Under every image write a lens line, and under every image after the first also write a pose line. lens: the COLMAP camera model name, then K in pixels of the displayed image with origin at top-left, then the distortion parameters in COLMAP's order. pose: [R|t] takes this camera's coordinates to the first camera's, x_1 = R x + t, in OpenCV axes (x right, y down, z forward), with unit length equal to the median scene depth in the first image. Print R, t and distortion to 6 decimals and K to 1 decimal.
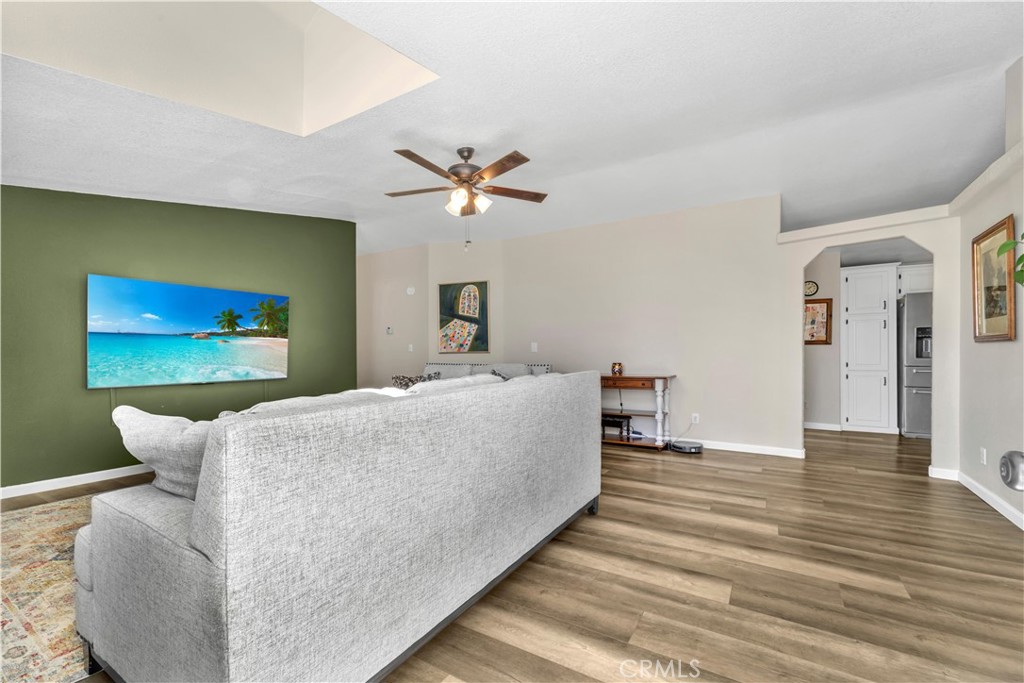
lens RADIAL K [[413.8, 0, 518.1], [0, 413.8, 362.9], [0, 0, 1]] dist [0.008280, -0.002136]
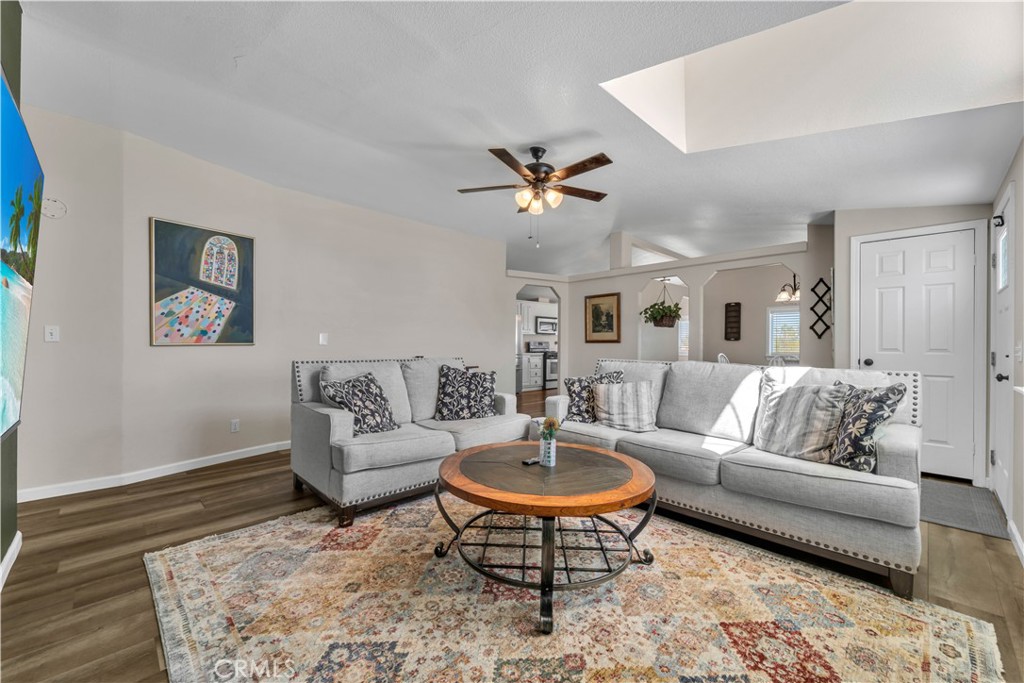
lens RADIAL K [[413.8, 0, 496.7], [0, 413.8, 345.5], [0, 0, 1]] dist [0.008280, -0.002136]
pose [[0.267556, 0.002559, 0.963539, -0.818043], [0.016906, 0.999830, -0.007350, -0.016495], [-0.963394, 0.018256, 0.267467, 0.586996]]
